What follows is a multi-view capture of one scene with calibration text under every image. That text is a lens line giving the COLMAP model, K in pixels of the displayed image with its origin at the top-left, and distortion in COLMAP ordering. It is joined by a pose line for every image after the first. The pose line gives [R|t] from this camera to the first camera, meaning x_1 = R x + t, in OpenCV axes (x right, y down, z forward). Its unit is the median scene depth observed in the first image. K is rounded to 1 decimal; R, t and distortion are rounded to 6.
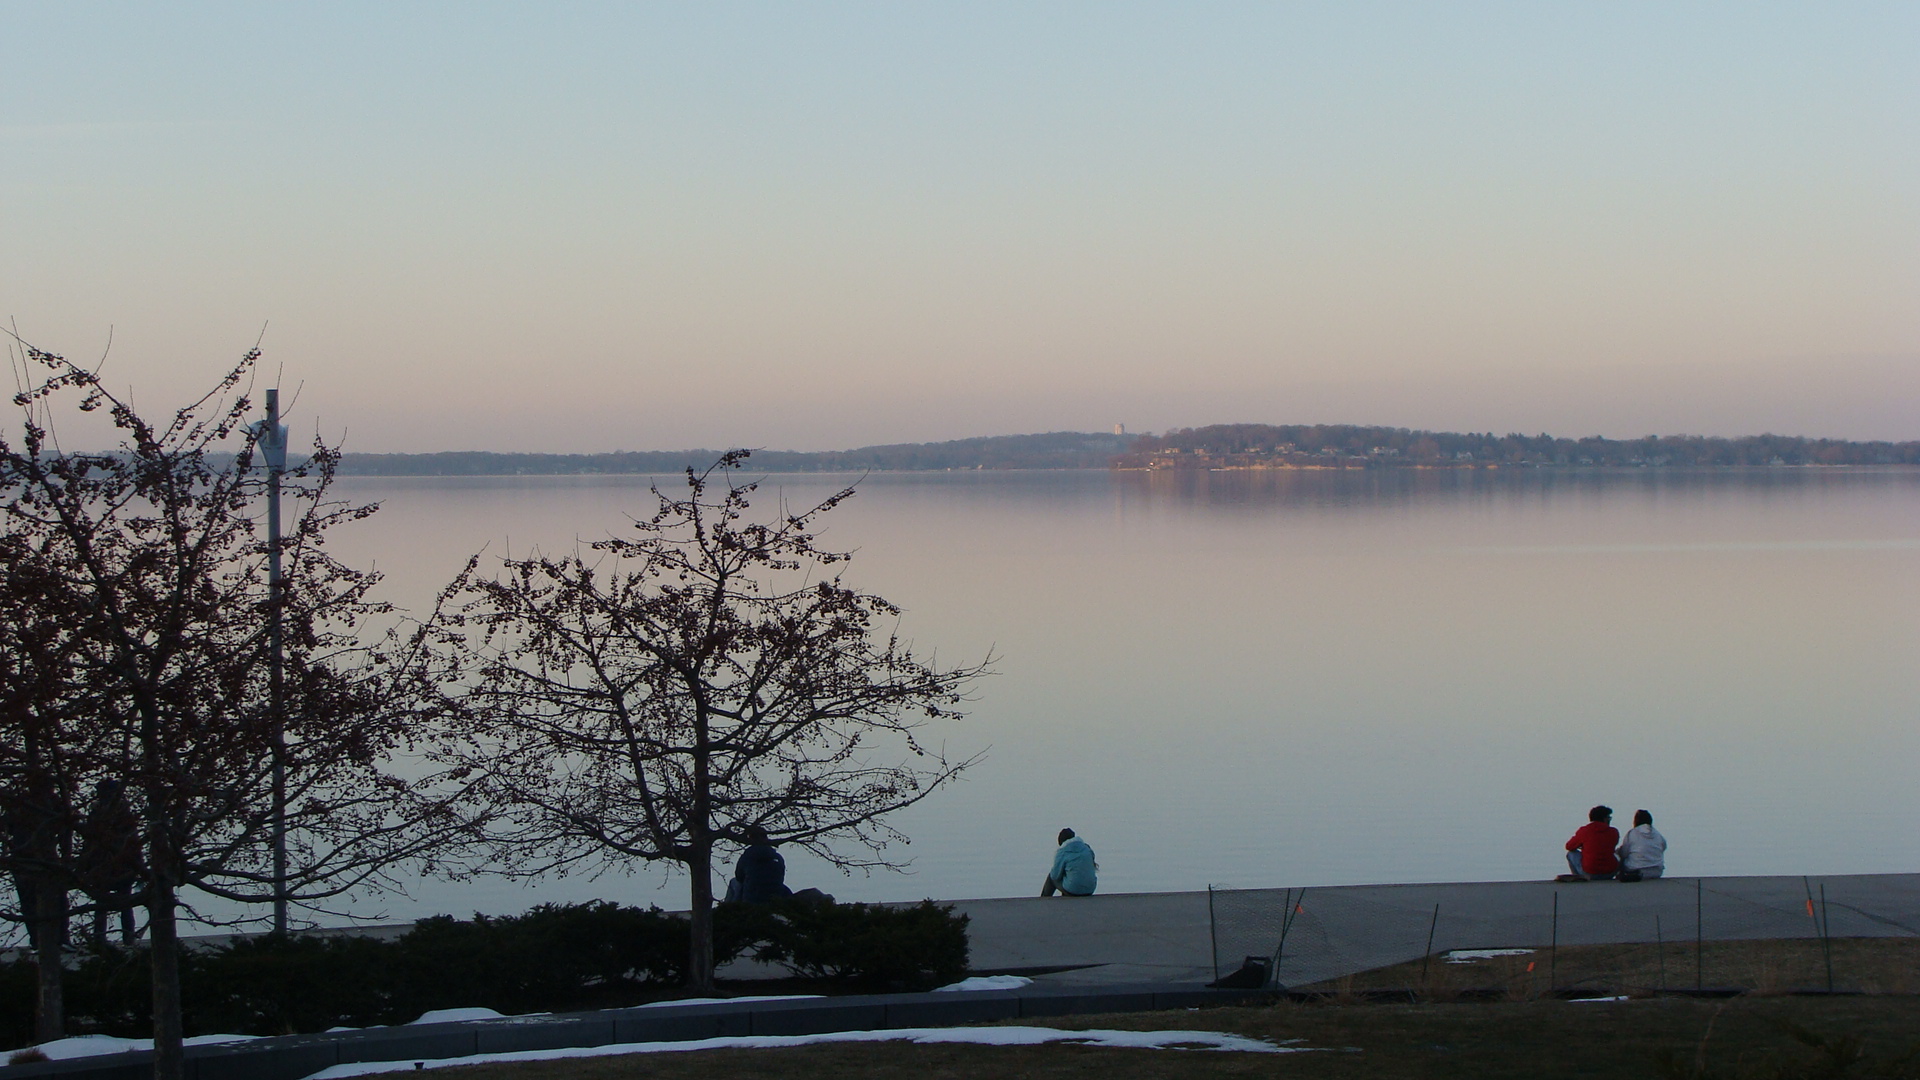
lens RADIAL K [[1009.4, 0, 960.3], [0, 1009.4, 541.0], [0, 0, 1]] dist [-0.002695, -0.000111]
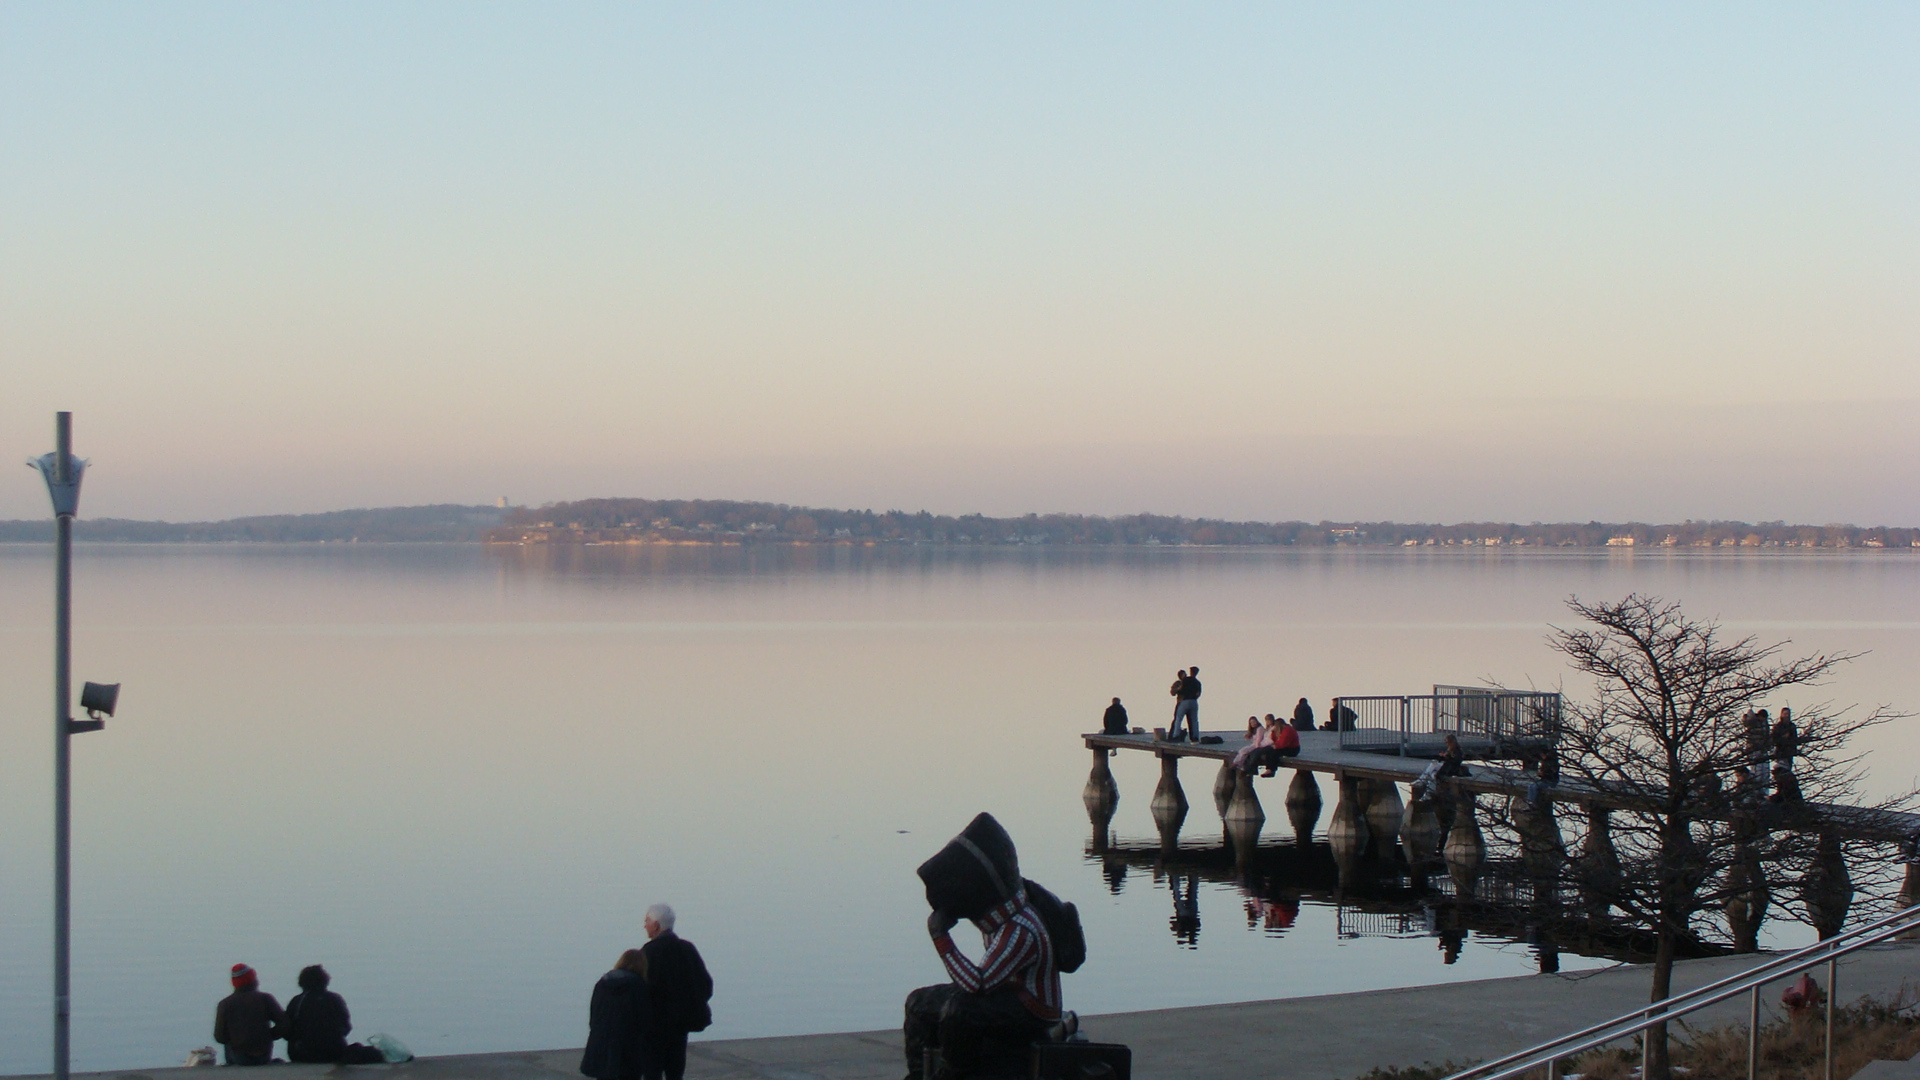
lens RADIAL K [[905.7, 0, 959.6], [0, 905.7, 539.8], [0, 0, 1]] dist [0.001164, 0.000307]
pose [[0.999254, 0.008951, 0.037555, 0.580140], [-0.006184, 0.997301, -0.073155, -0.013261], [-0.038109, 0.072868, 0.996613, 0.114588]]
